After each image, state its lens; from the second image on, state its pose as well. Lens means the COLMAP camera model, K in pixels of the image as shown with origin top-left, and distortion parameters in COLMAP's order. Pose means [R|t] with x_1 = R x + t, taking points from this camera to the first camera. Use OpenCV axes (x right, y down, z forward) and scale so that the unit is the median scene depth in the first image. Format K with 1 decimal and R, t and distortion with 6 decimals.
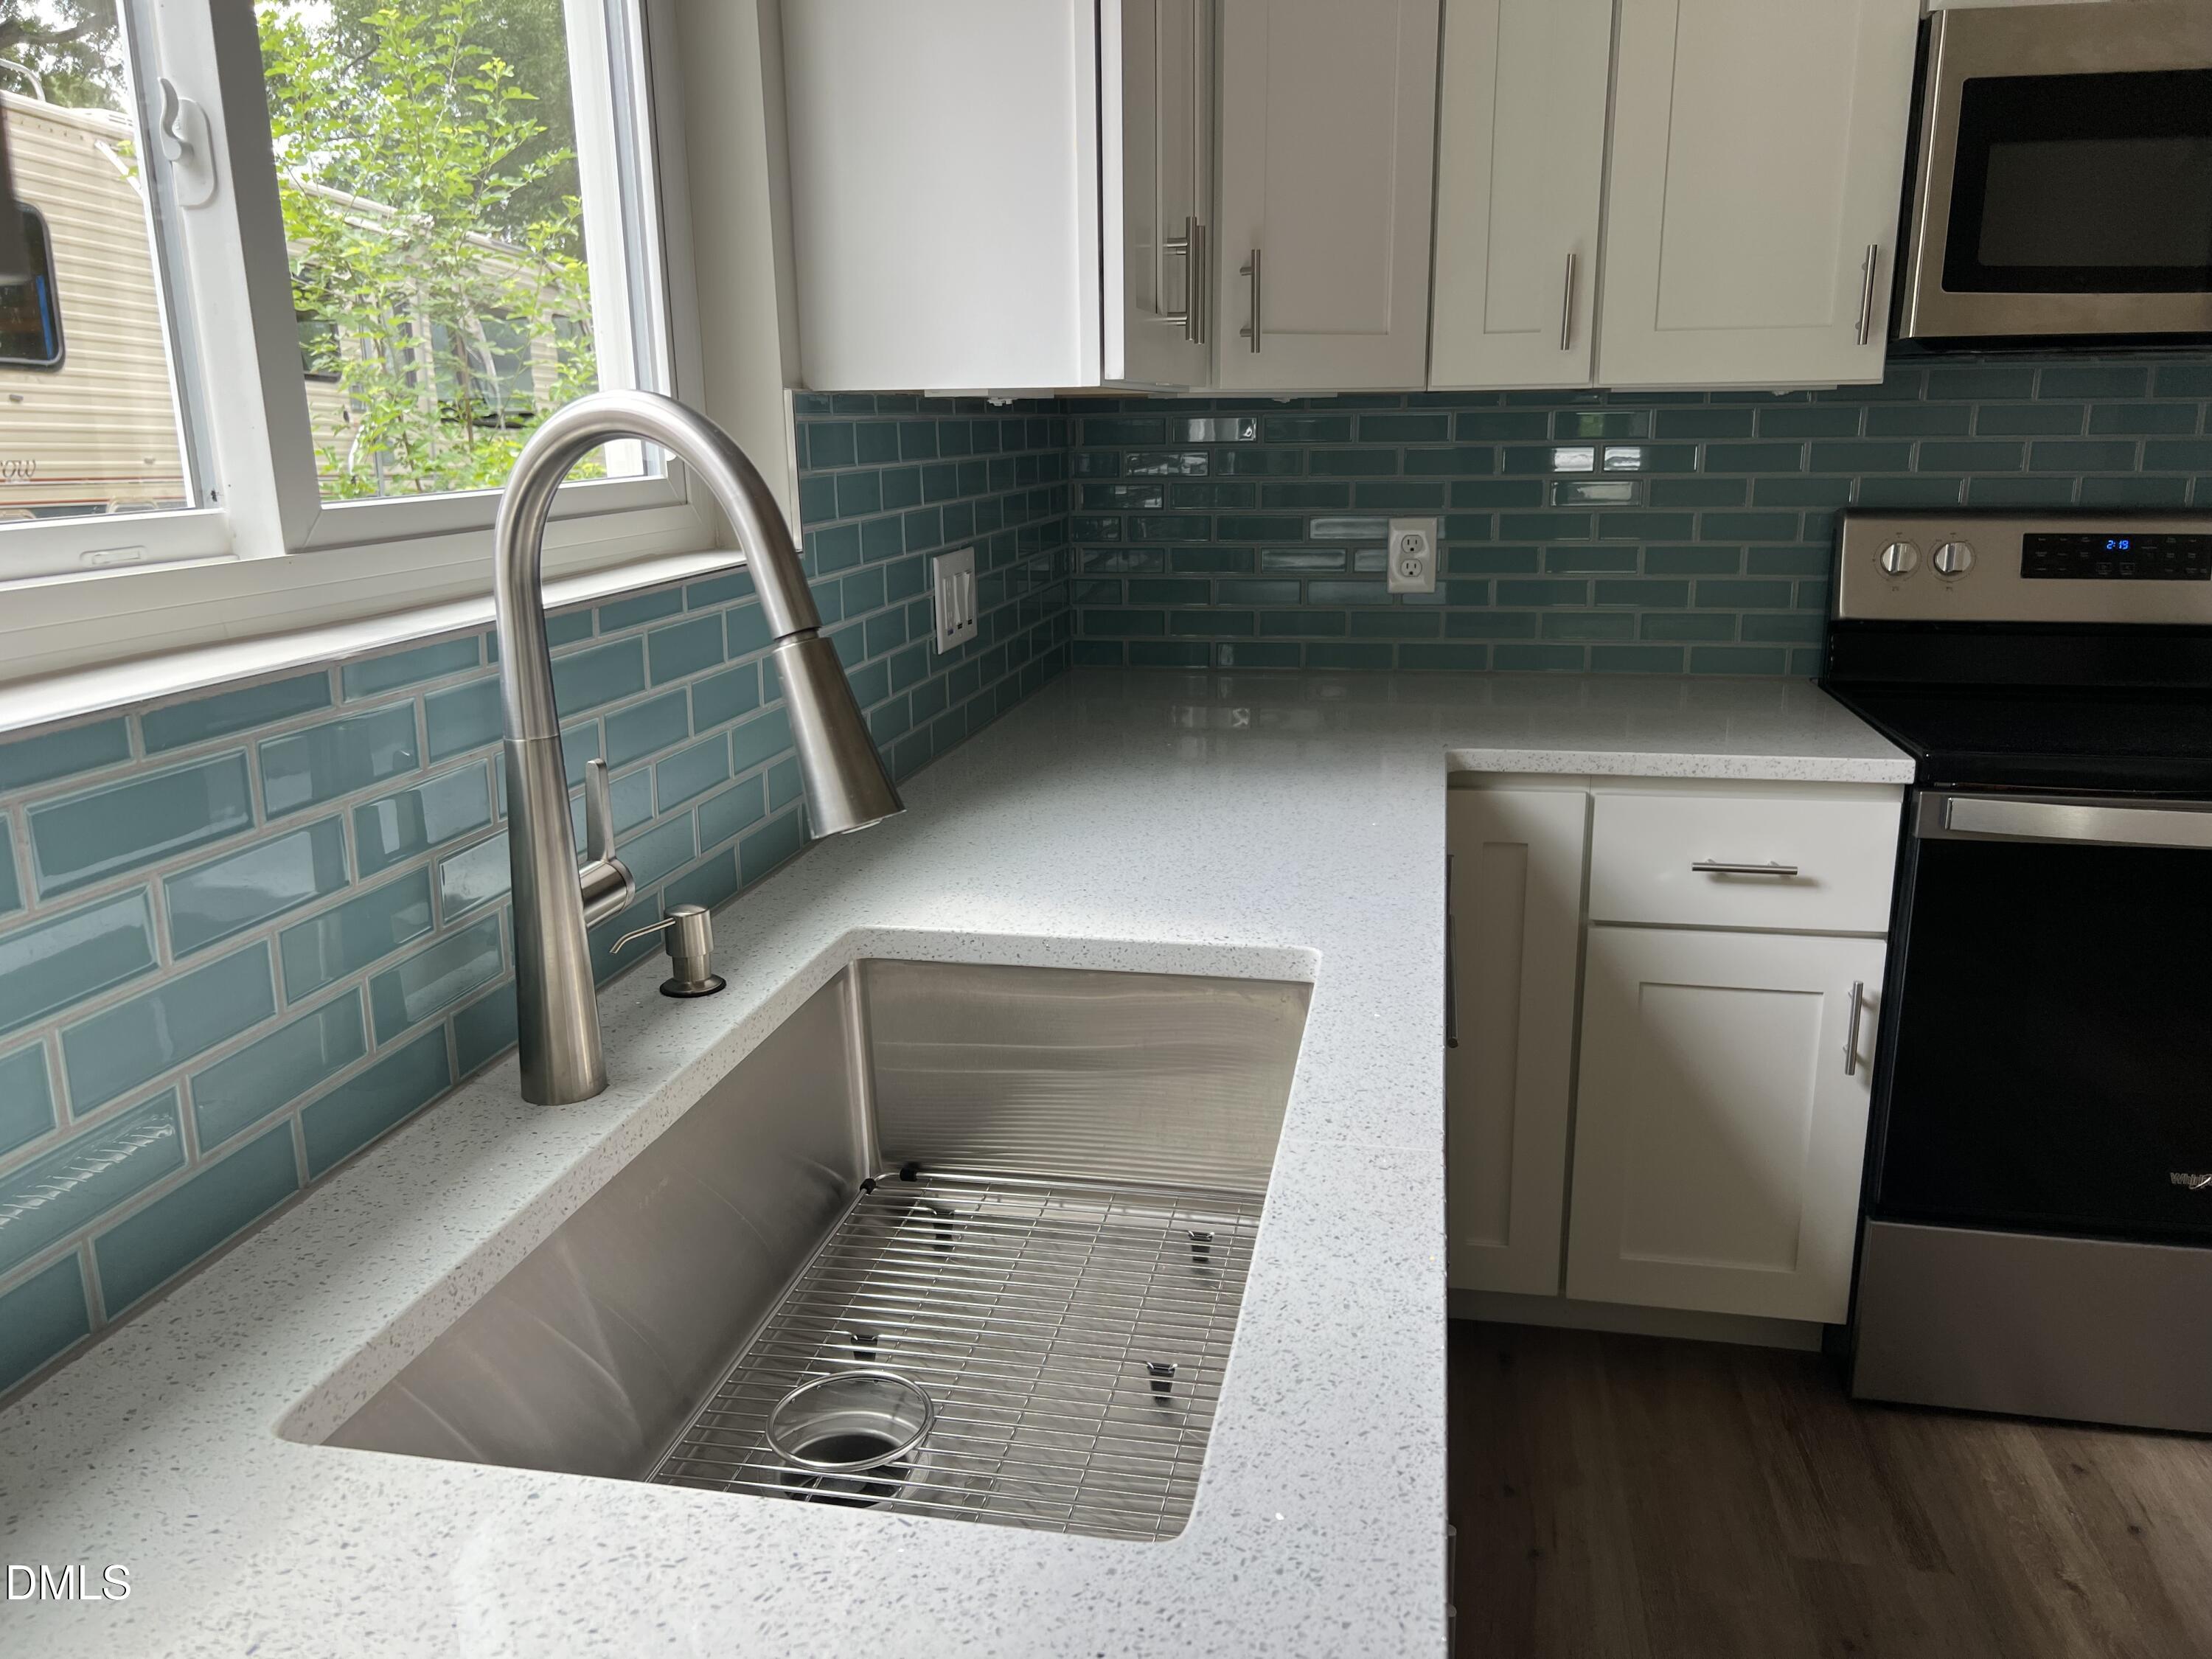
lens RADIAL K [[1659.5, 0, 1106.0], [0, 1659.5, 829.5], [0, 0, 1]] dist [0.083560, -0.105315]
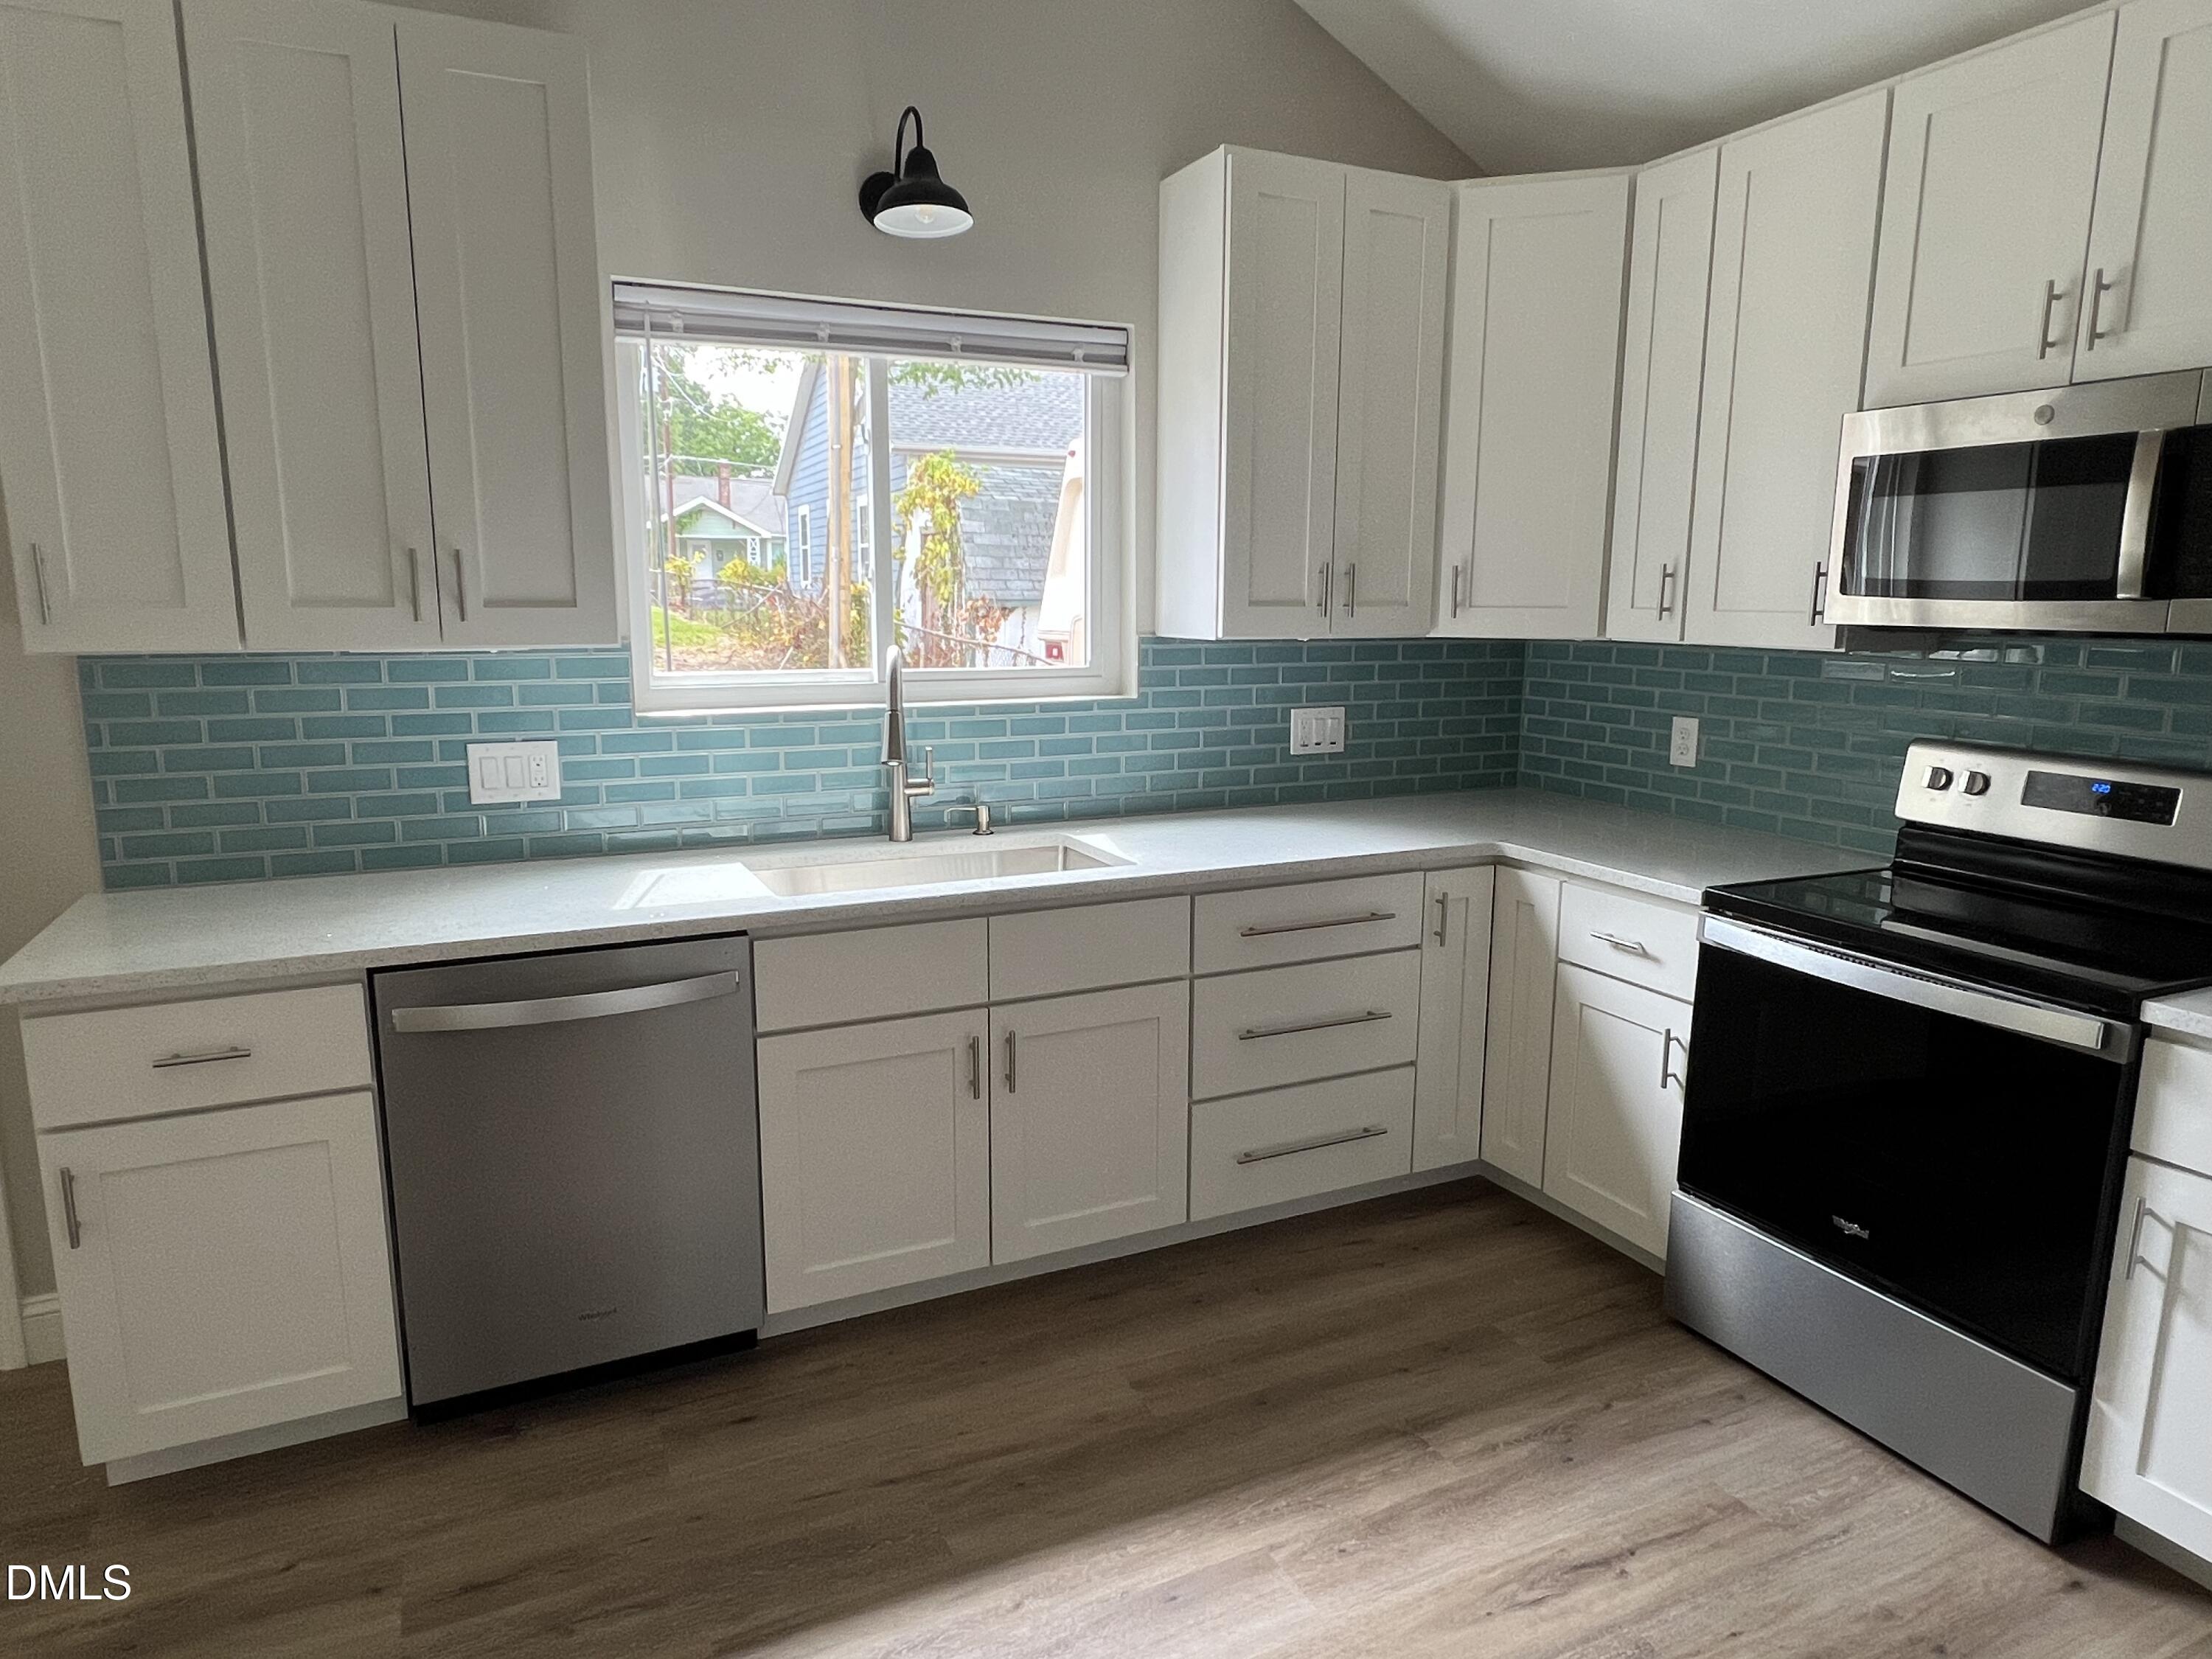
lens RADIAL K [[1355.8, 0, 1106.0], [0, 1355.8, 829.5], [0, 0, 1]] dist [0.007811, -0.004832]
pose [[0.597998, 0.154084, -0.786547, 1.078739], [-0.205081, 0.978094, 0.035688, -0.027053], [0.774816, 0.139964, 0.616498, -0.204374]]
